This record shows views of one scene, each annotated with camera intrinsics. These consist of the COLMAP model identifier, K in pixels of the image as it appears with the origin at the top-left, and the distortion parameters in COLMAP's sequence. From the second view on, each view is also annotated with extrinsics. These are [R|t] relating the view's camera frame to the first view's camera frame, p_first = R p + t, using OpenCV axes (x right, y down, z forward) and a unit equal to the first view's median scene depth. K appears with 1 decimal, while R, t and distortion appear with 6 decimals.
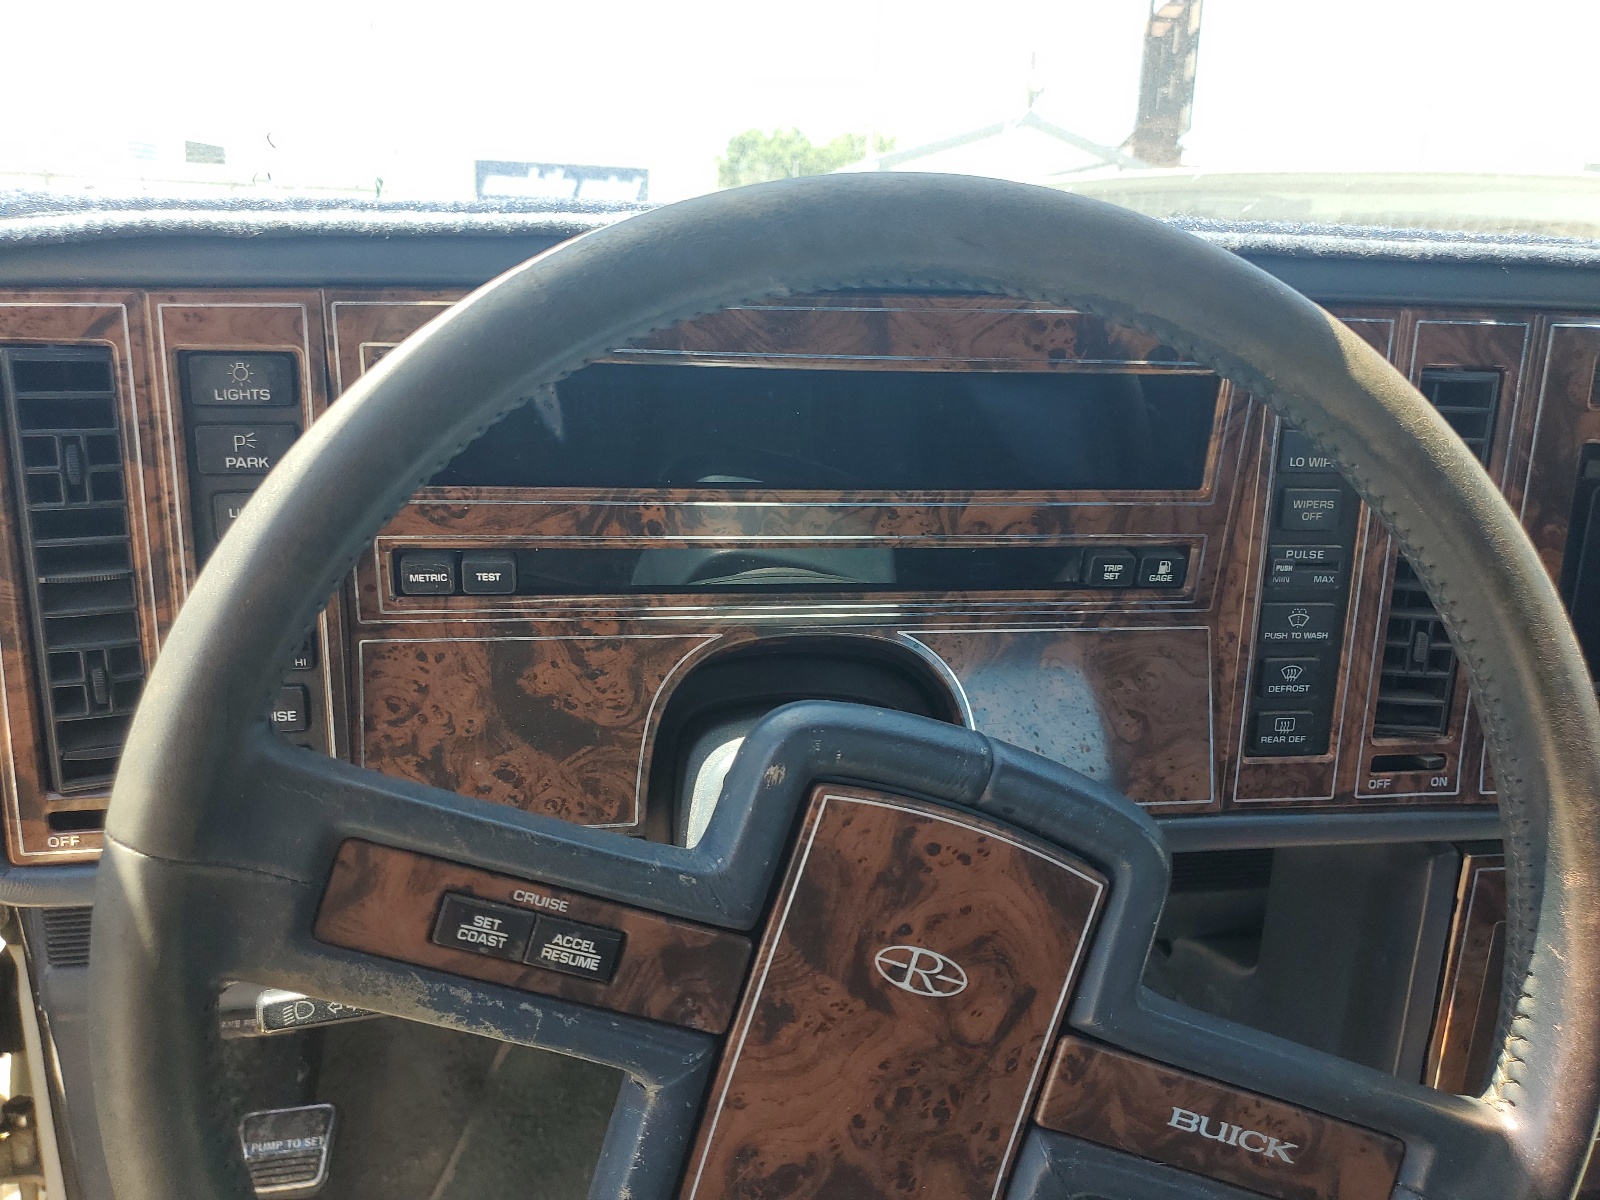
lens RADIAL K [[1243.2, 0, 801.5], [0, 1243.2, 619.8], [0, 0, 1]] dist [0.015222, -0.001495]
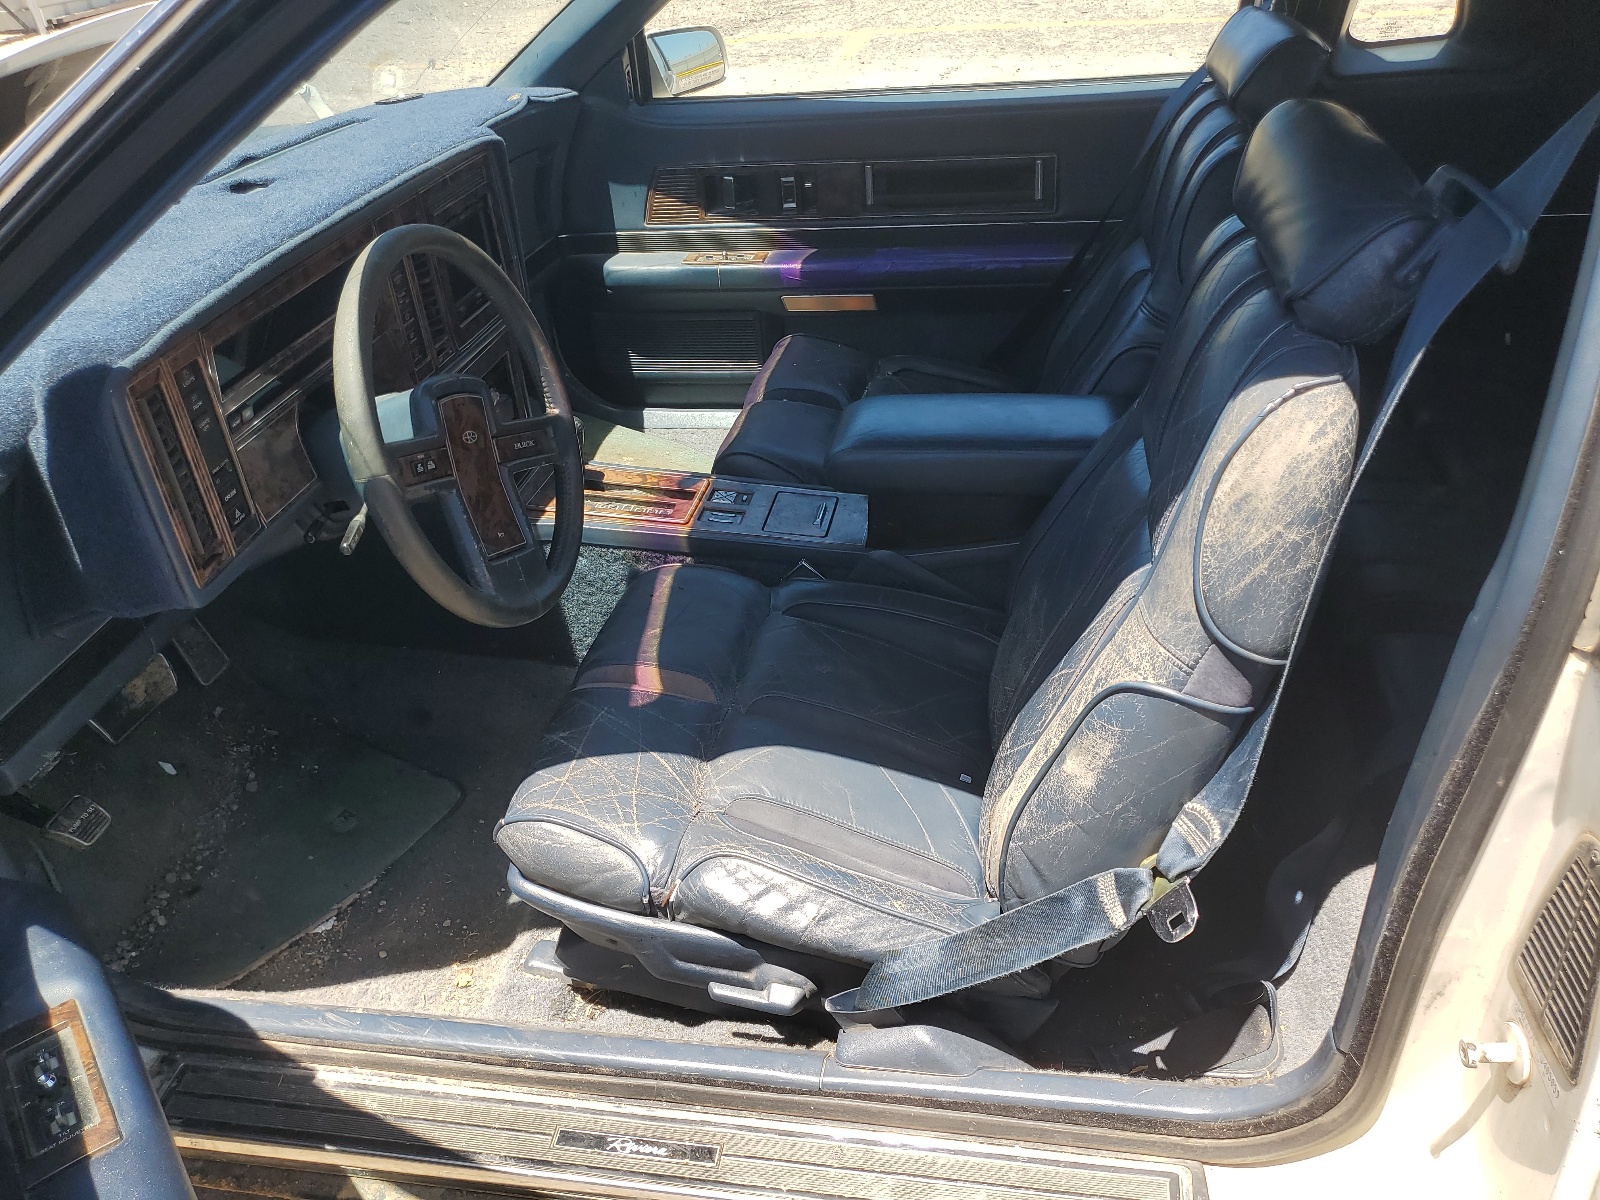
lens RADIAL K [[1243.2, 0, 801.5], [0, 1243.2, 619.8], [0, 0, 1]] dist [0.015222, -0.001495]
pose [[0.346335, -0.554763, 0.756498, -2.433476], [0.303738, 0.829280, 0.469082, -0.649149], [-0.887578, 0.067317, 0.455712, -1.415061]]
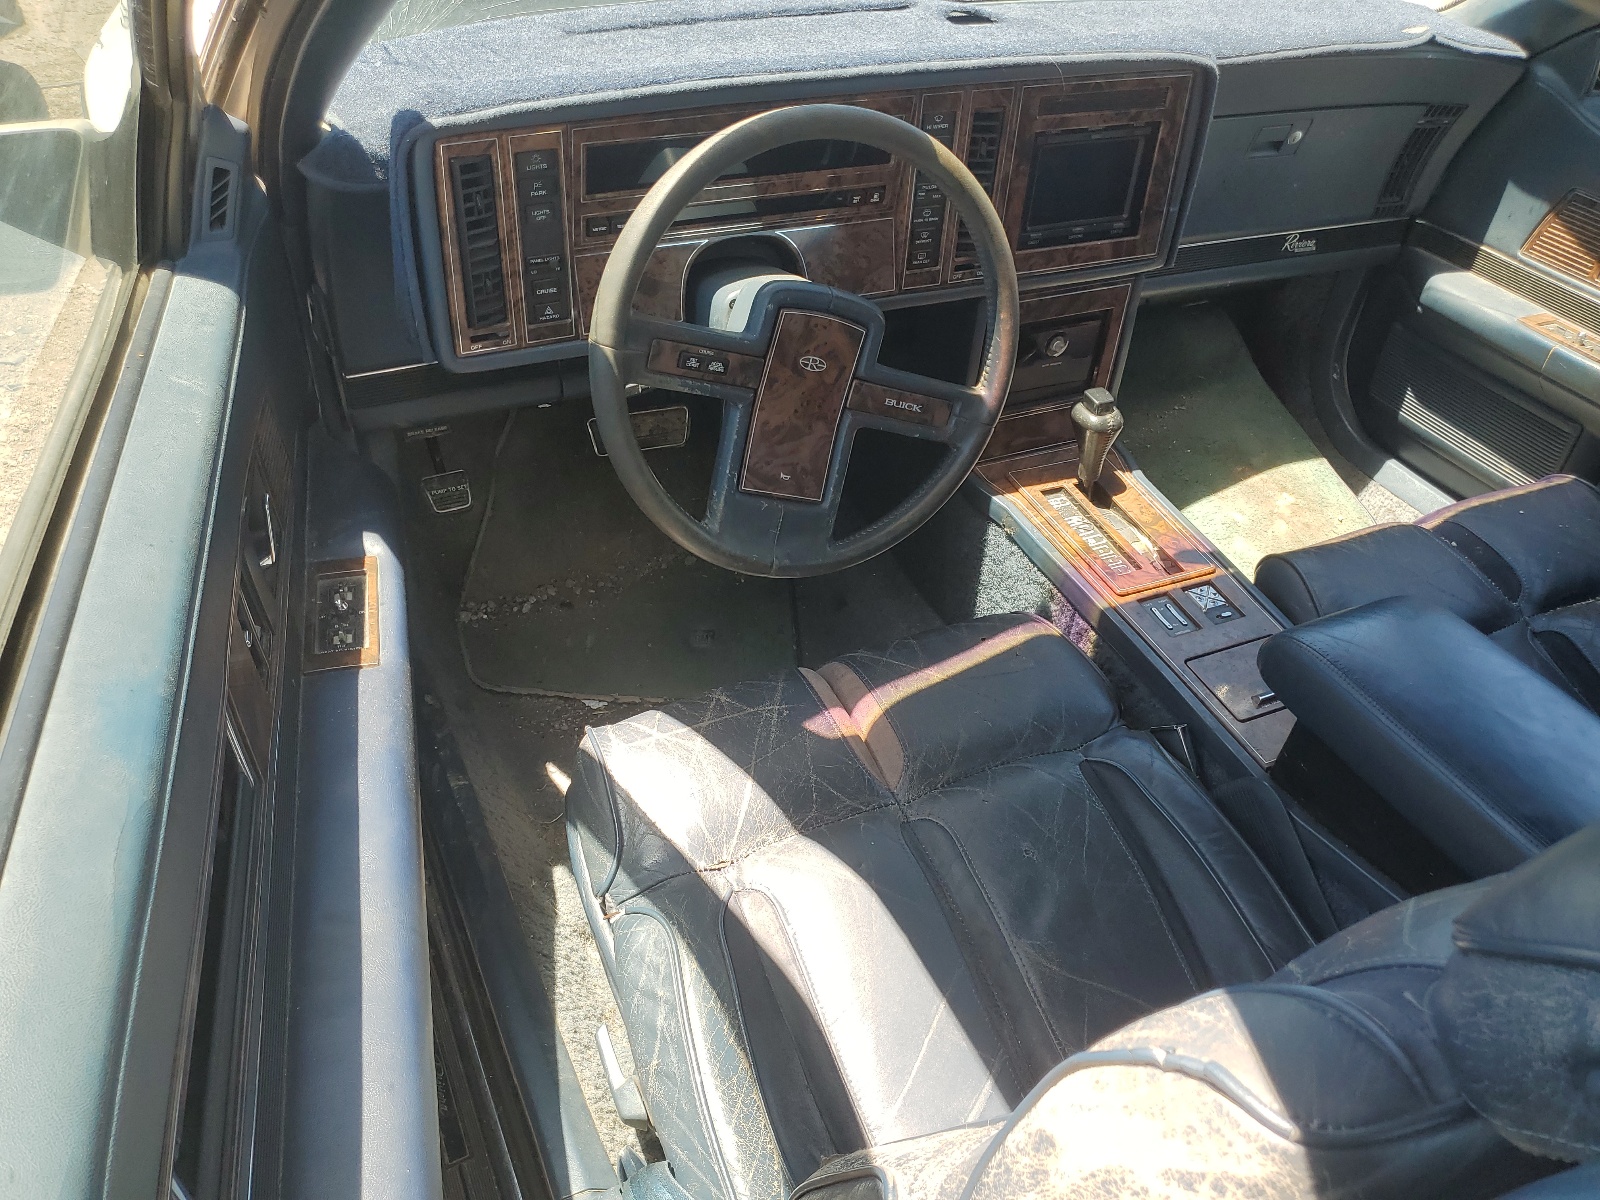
lens RADIAL K [[1235.0, 0, 848.0], [0, 1235.0, 622.6], [0, 0, 1]] dist [0.038090, 0.001470]
pose [[0.954037, -0.150573, 0.259118, -0.687668], [0.020902, 0.895945, 0.443674, -0.492781], [-0.298960, -0.417865, 0.857911, -1.888219]]
